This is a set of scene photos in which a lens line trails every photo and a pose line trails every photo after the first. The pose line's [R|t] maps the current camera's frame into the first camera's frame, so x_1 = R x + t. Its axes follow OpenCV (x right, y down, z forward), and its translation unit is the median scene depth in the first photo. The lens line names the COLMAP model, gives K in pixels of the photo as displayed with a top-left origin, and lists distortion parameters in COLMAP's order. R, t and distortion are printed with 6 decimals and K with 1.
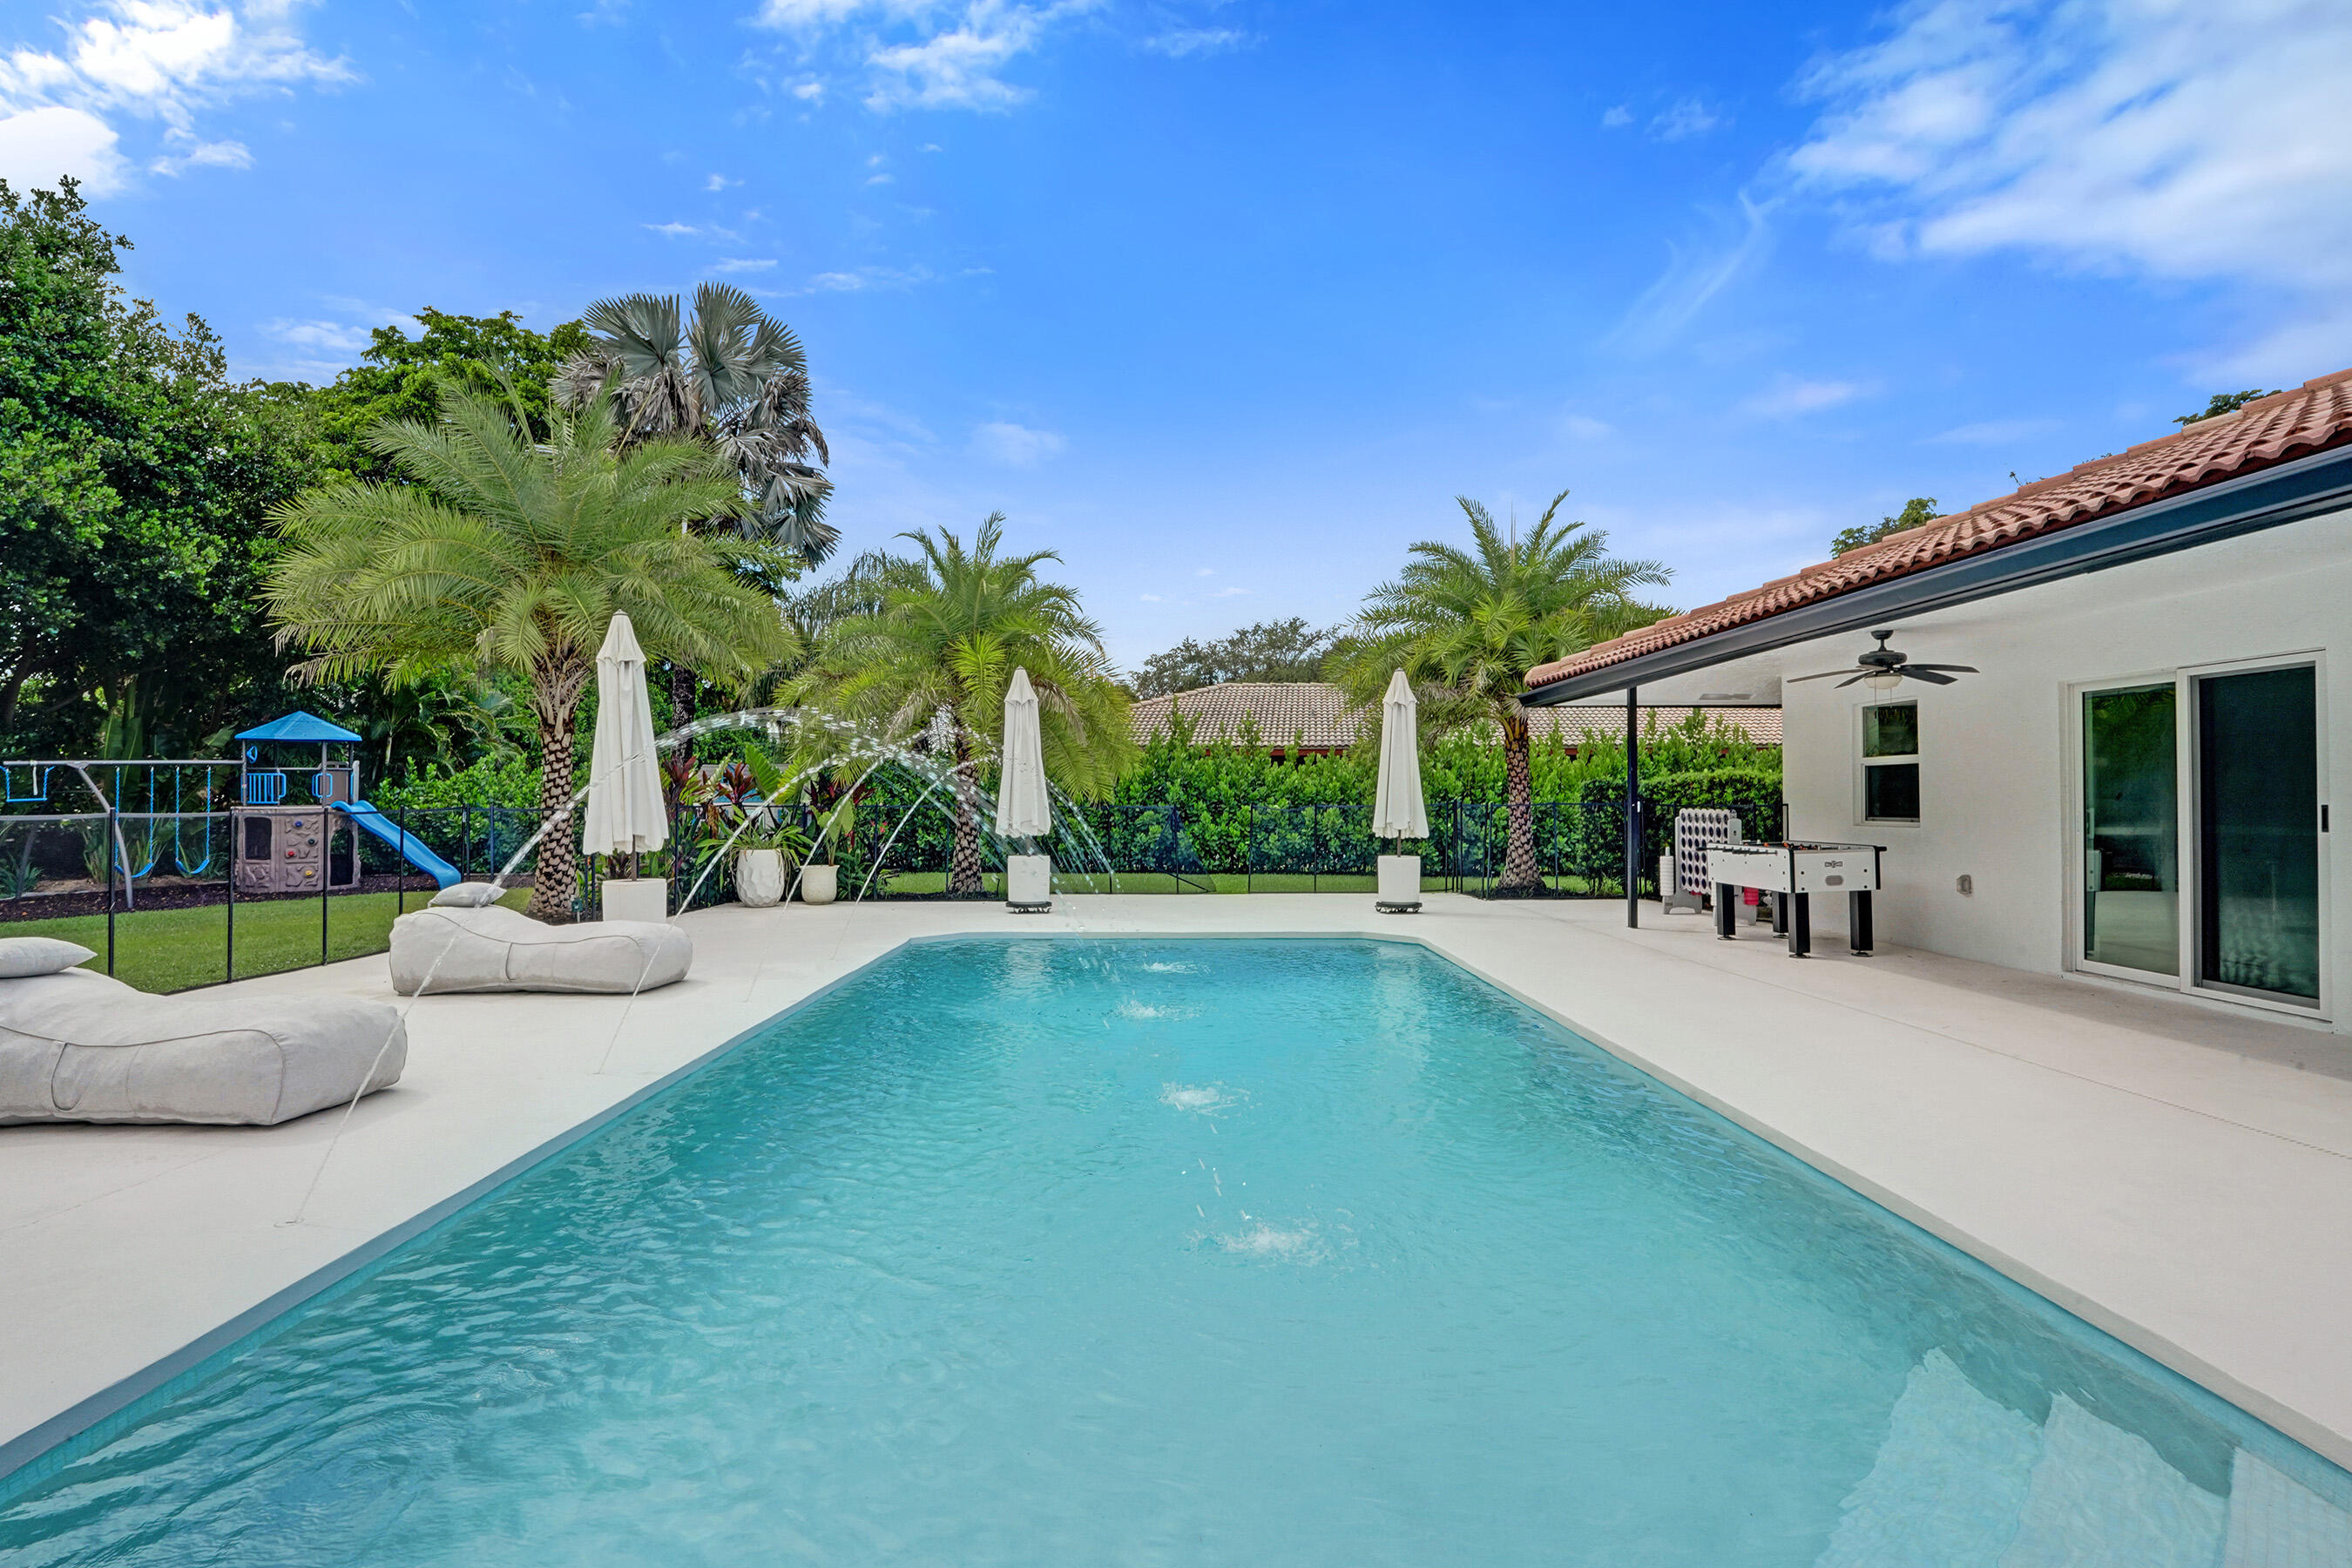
lens RADIAL K [[1127.6, 0, 1188.1], [0, 1127.6, 787.1], [0, 0, 1]] dist [-0.071170, 0.026072]
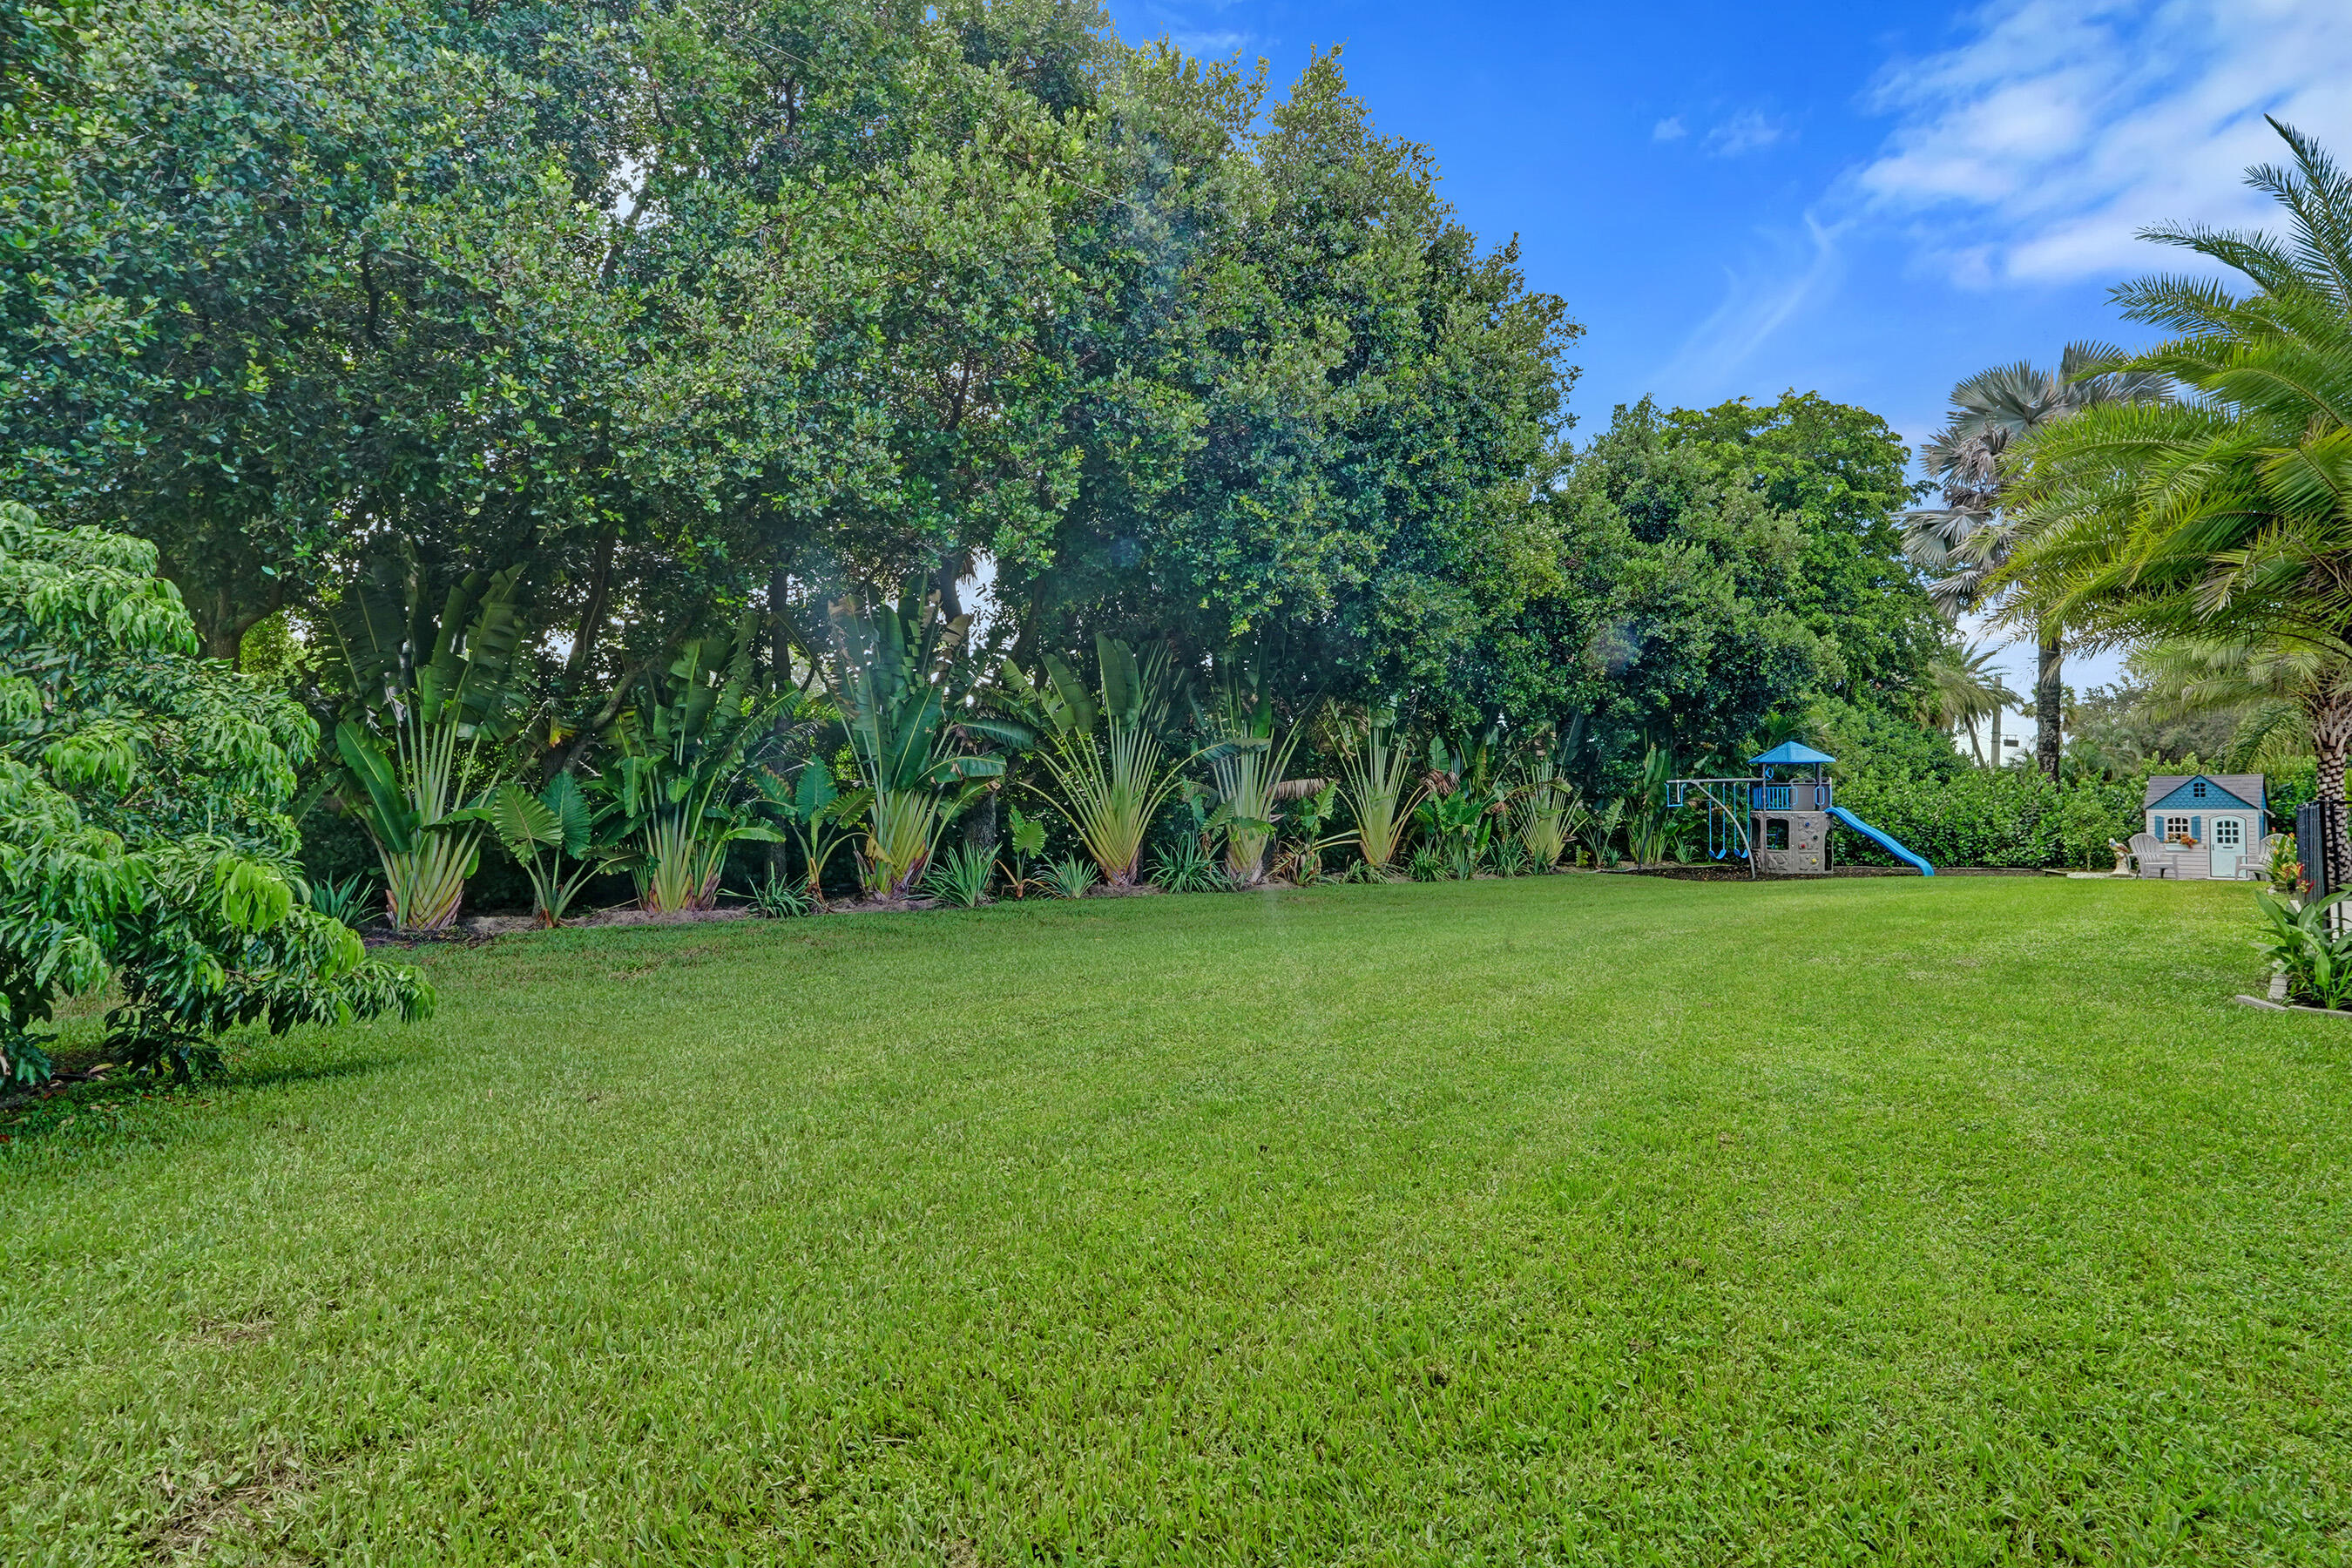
lens RADIAL K [[1165.0, 0, 1182.8], [0, 1165.0, 782.8], [0, 0, 1]] dist [-0.065182, 0.026945]
pose [[0.706021, -0.011734, -0.708093, -0.358060], [0.000567, 0.999872, -0.016004, 0.005243], [0.708190, 0.010897, 0.705937, -0.571477]]
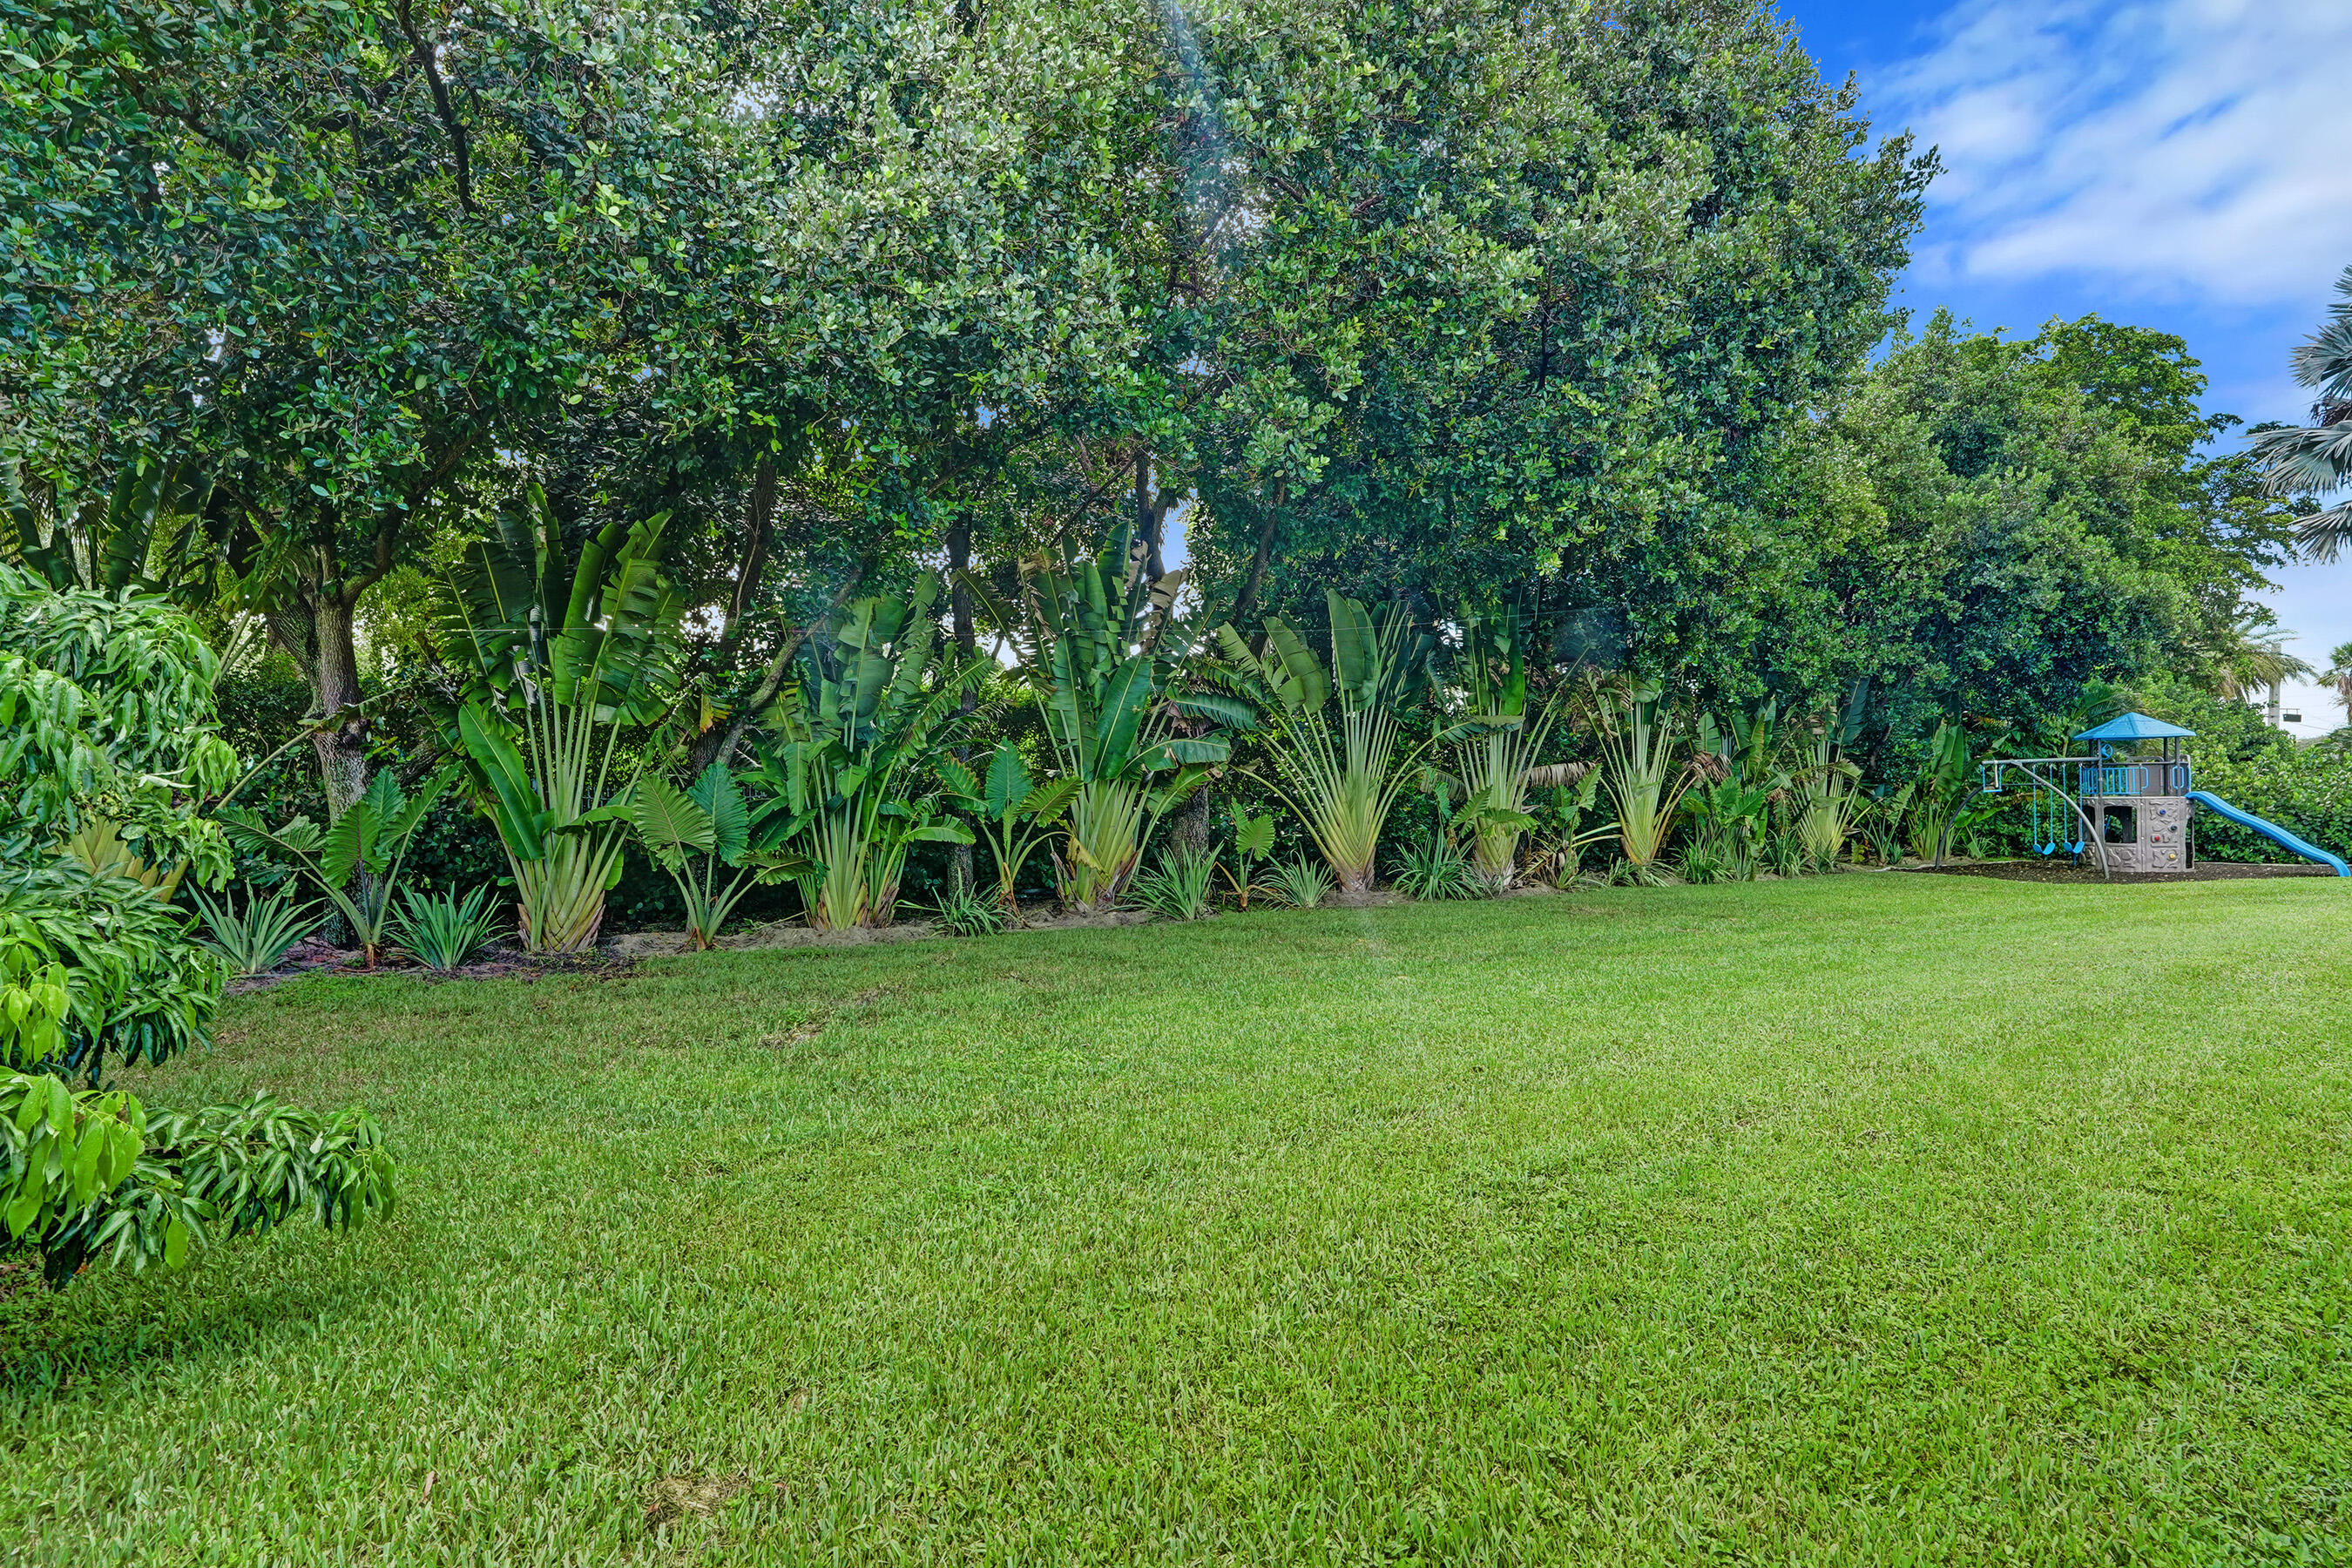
lens RADIAL K [[1130.0, 0, 1173.0], [0, 1130.0, 777.7], [0, 0, 1]] dist [-0.068487, 0.029332]
pose [[0.605366, -0.017963, -0.795744, -0.547068], [0.009669, 0.999838, -0.015214, 0.006384], [0.795888, 0.001516, 0.605441, -0.497304]]
